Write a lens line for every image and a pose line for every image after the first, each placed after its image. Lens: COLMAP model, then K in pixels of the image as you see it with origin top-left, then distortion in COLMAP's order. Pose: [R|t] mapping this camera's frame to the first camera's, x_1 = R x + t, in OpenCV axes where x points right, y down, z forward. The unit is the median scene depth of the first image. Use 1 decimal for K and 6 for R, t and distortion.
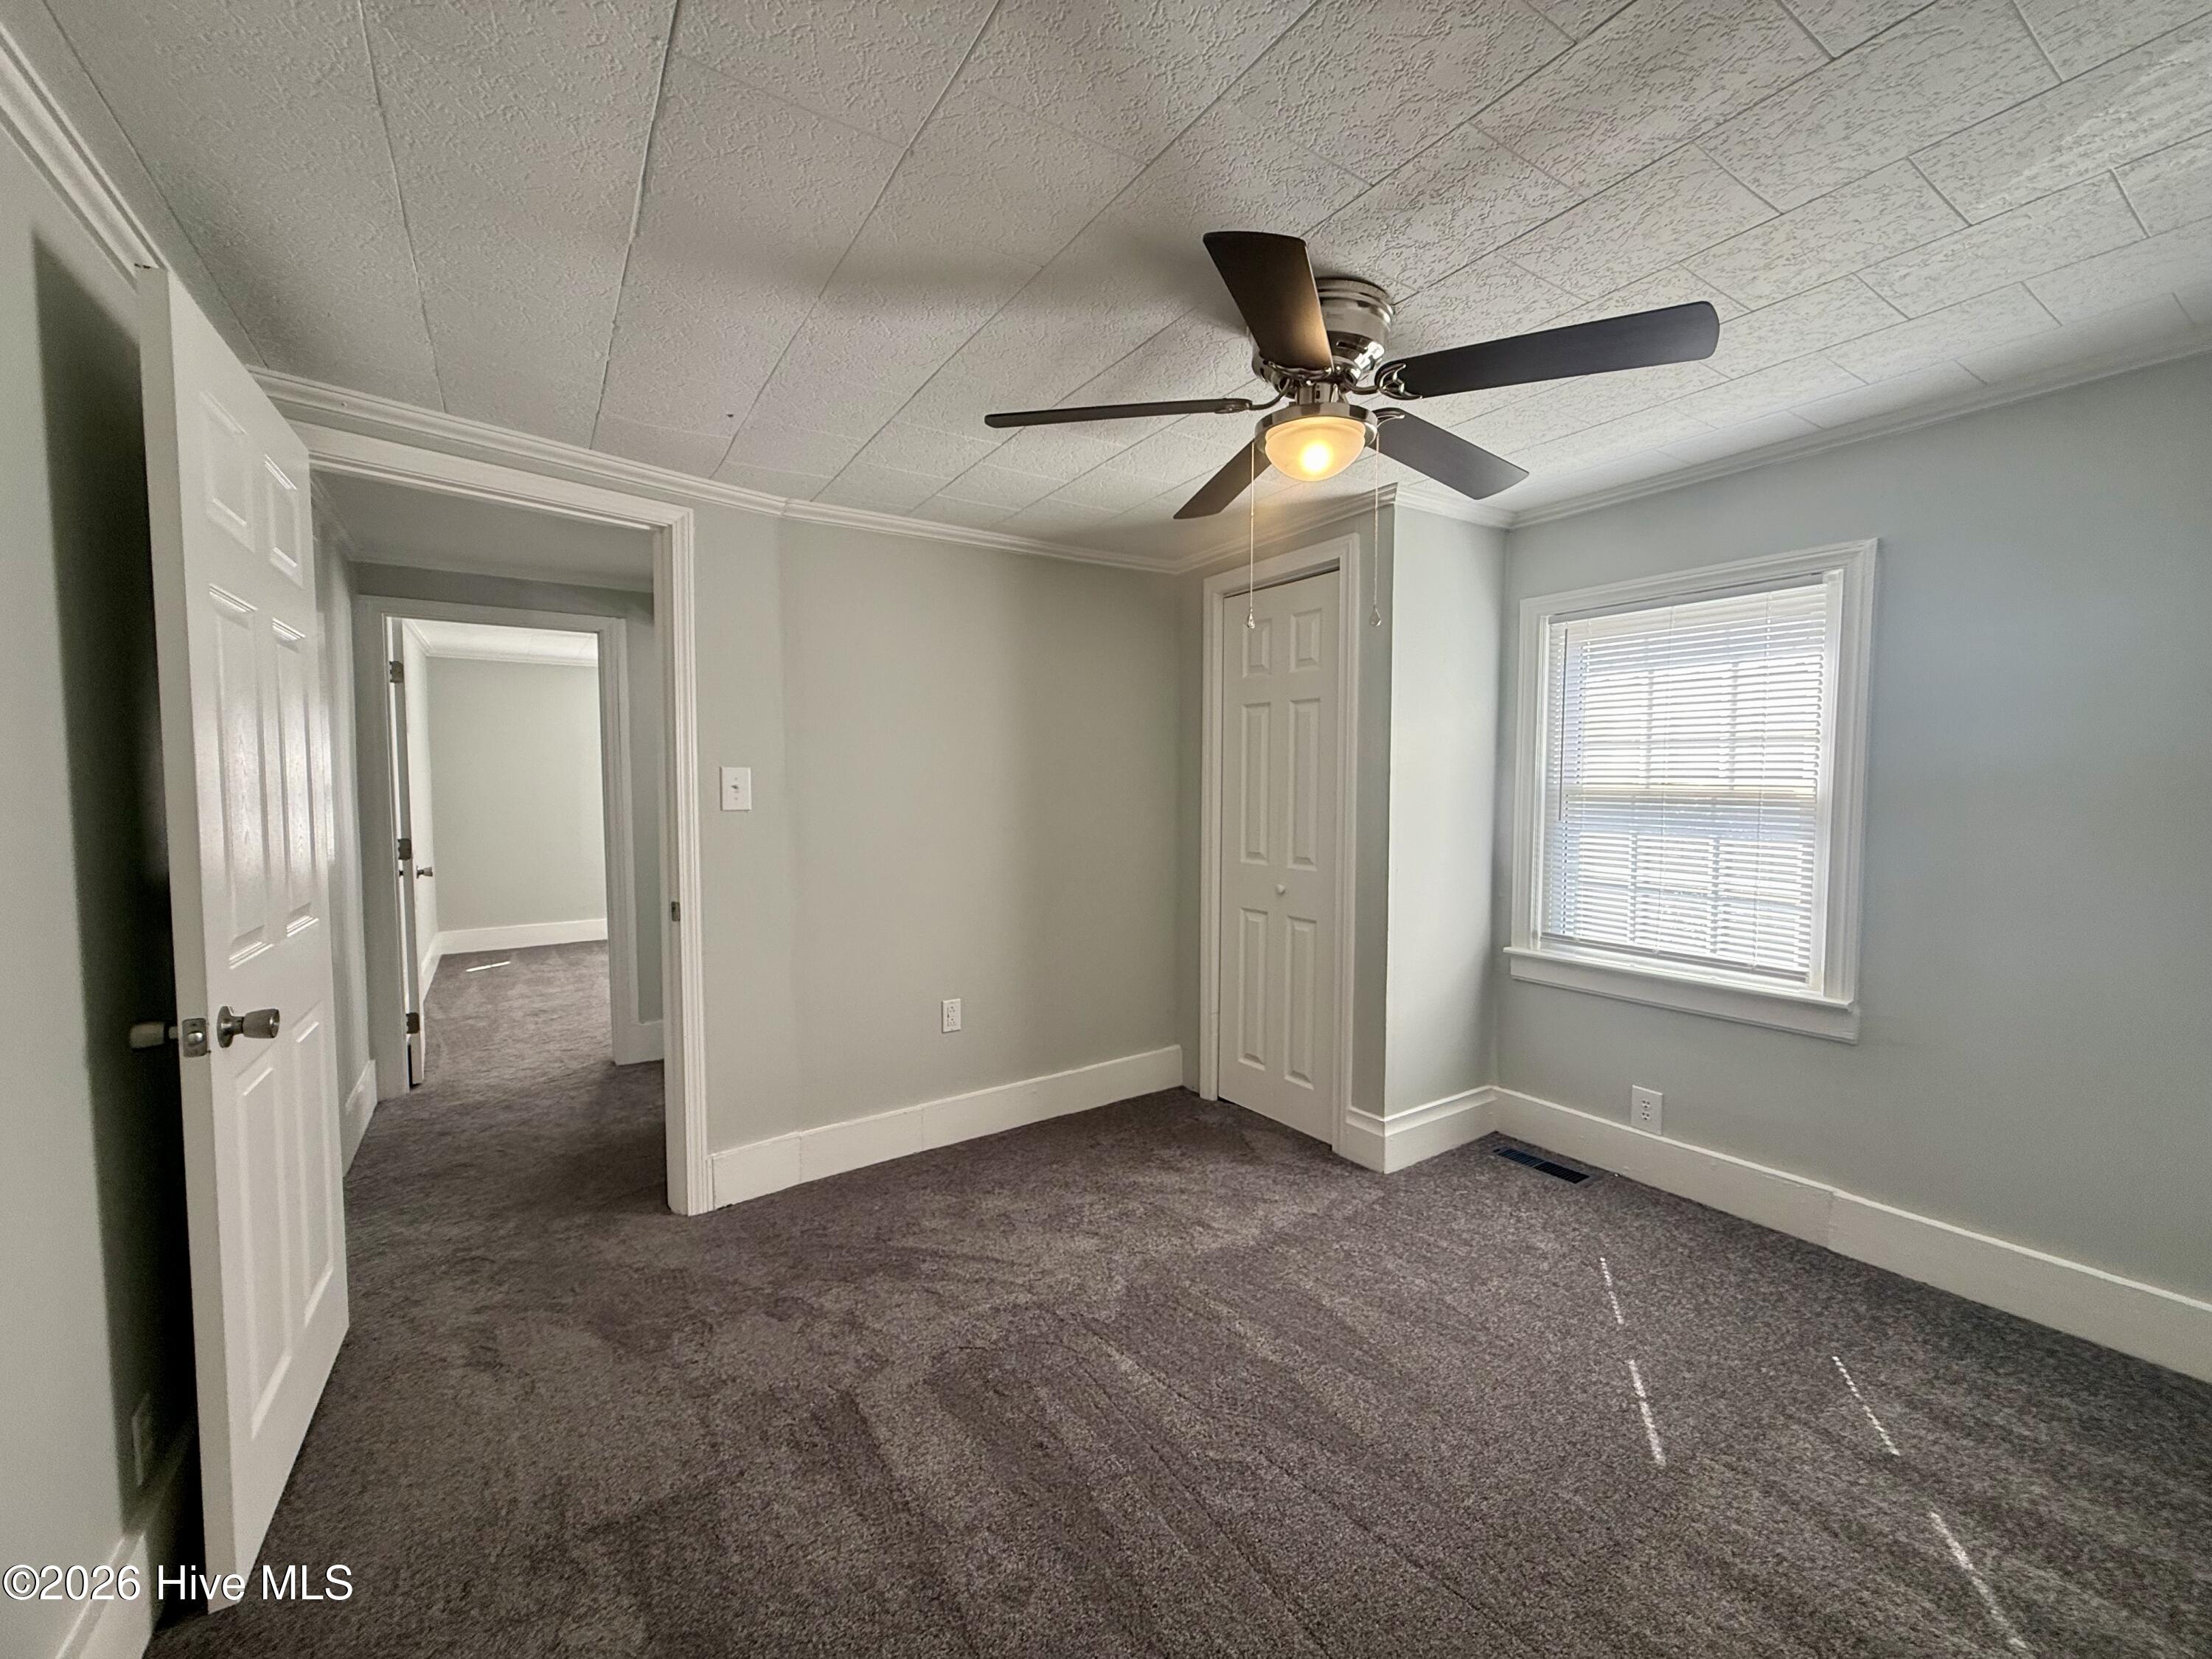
lens RADIAL K [[880.4, 0, 1103.0], [0, 880.4, 829.9], [0, 0, 1]] dist [-0.000629, 0.000200]
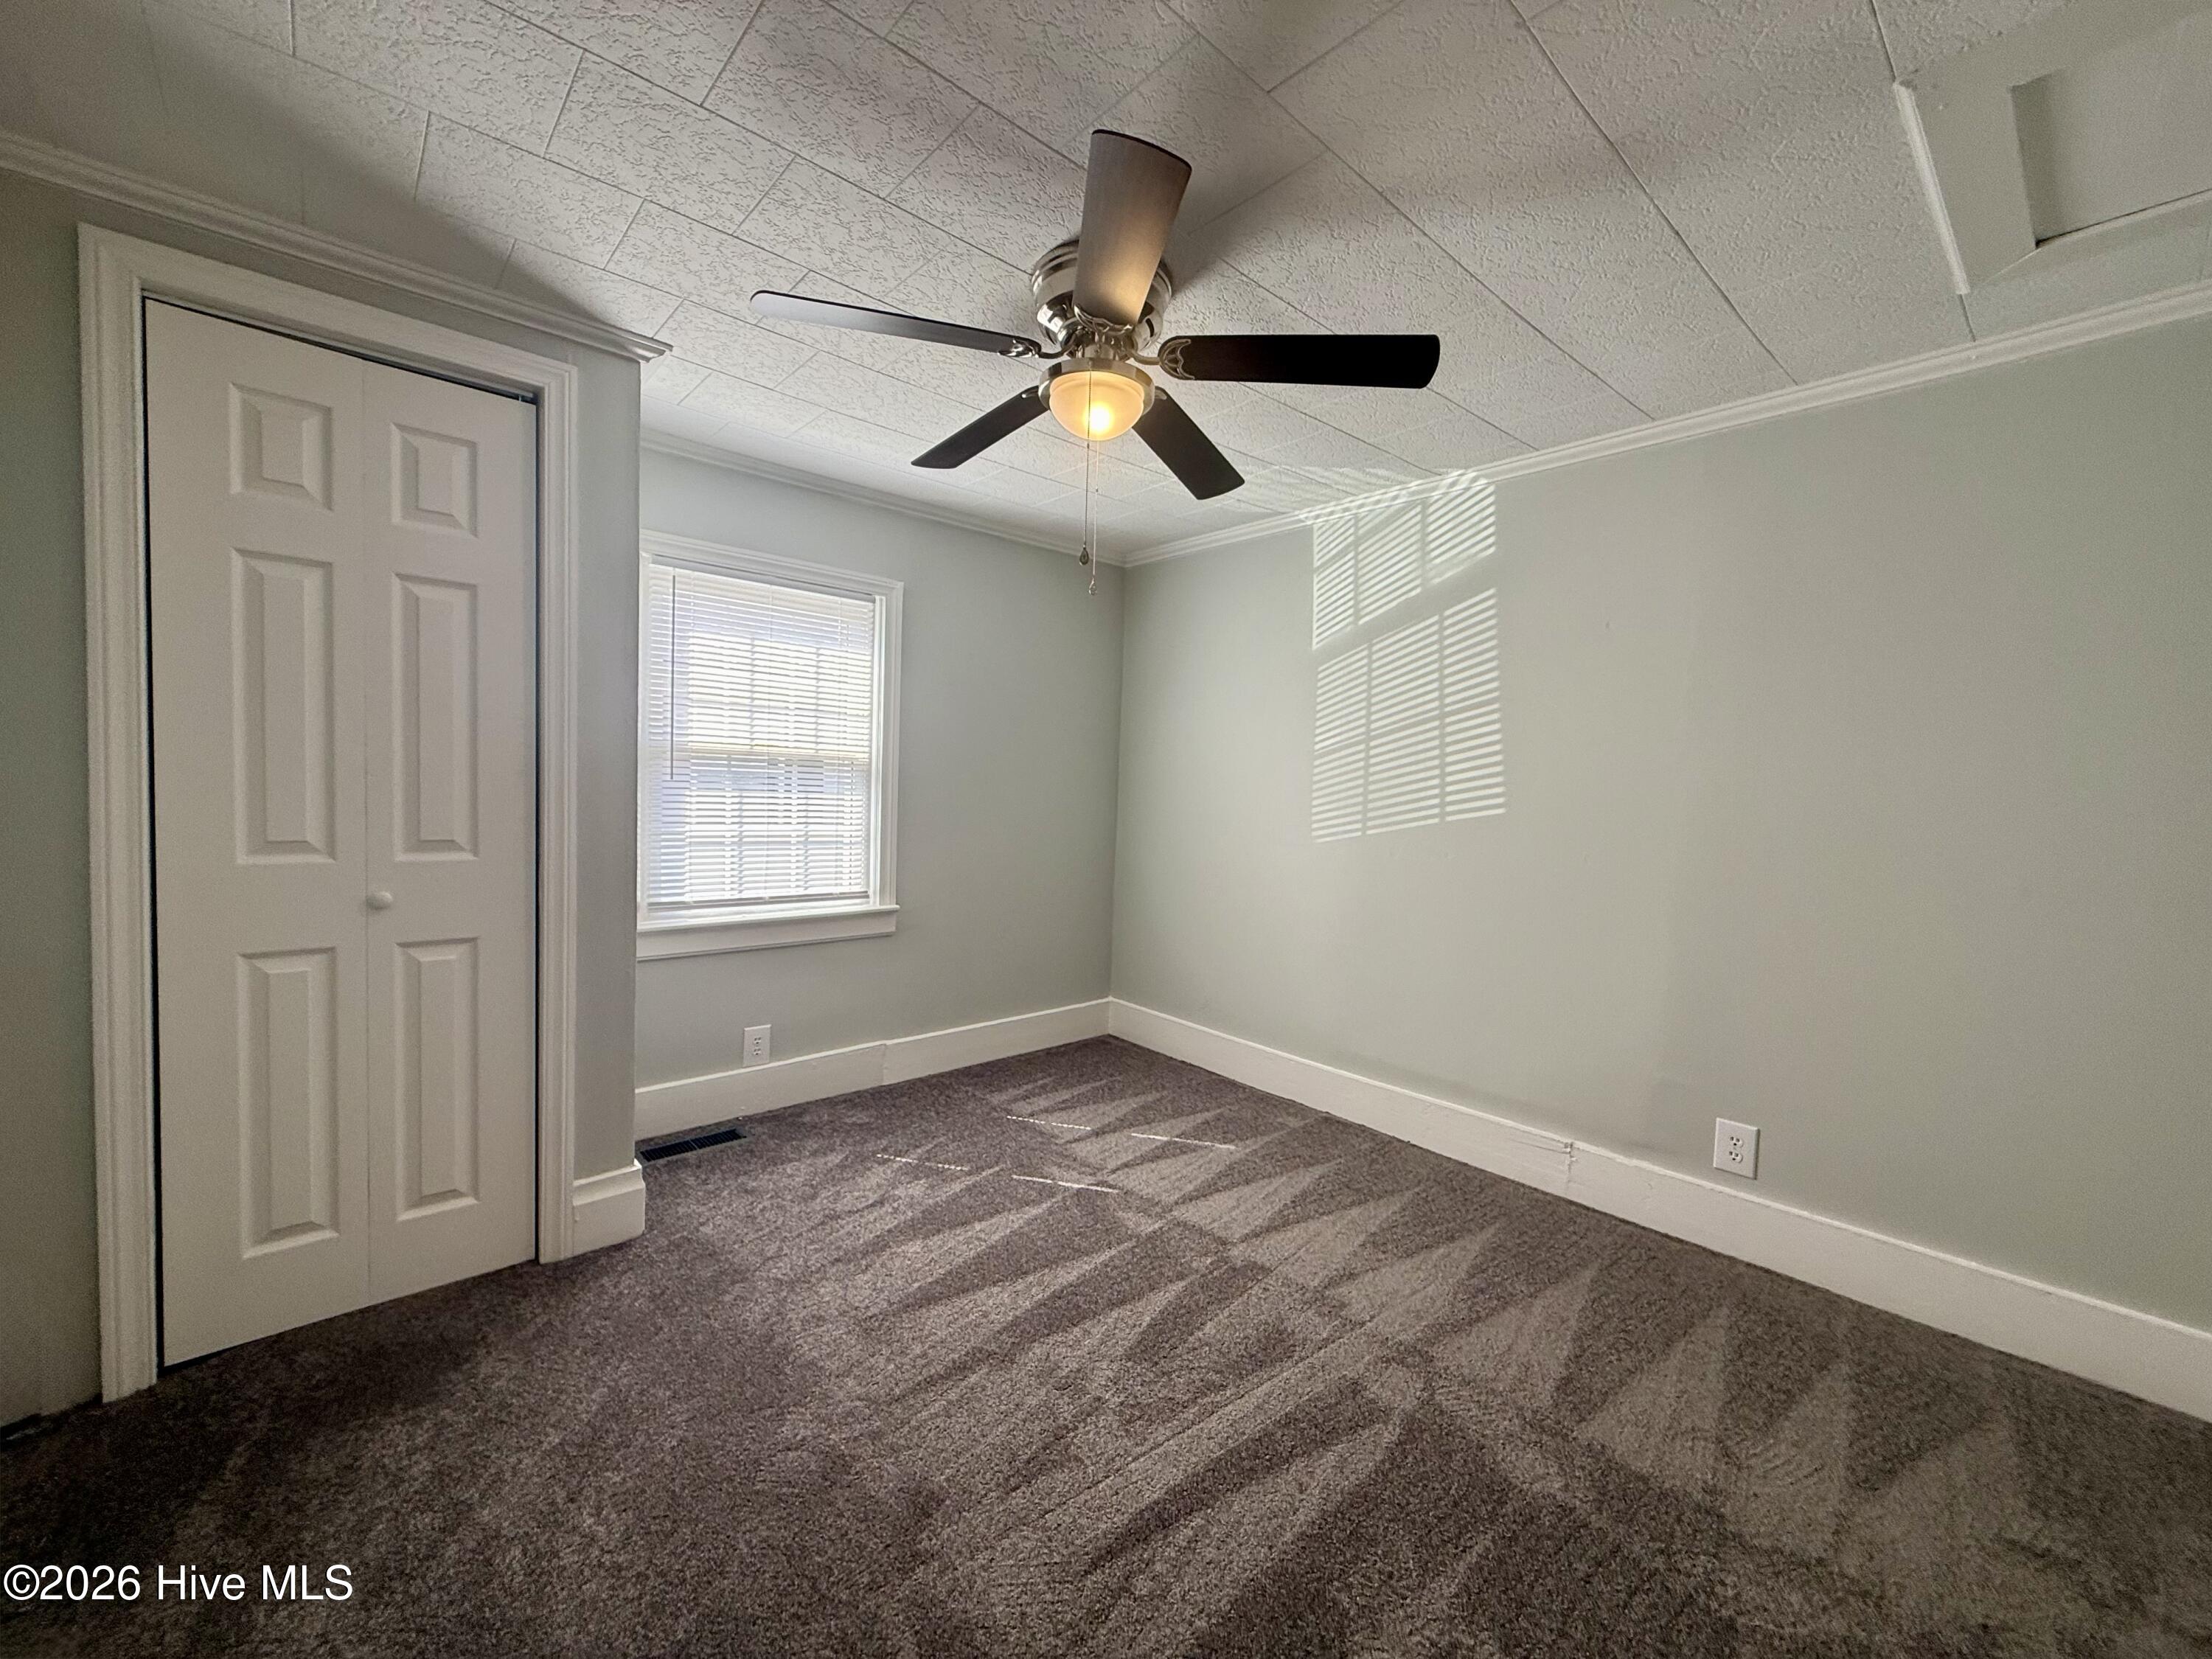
lens RADIAL K [[880.4, 0, 1103.0], [0, 880.4, 829.9], [0, 0, 1]] dist [-0.000629, 0.000200]
pose [[-0.138348, -0.051557, 0.989041, -0.518730], [0.025843, 0.998116, 0.055645, 0.002572], [-0.990047, 0.033258, -0.136755, 0.740875]]
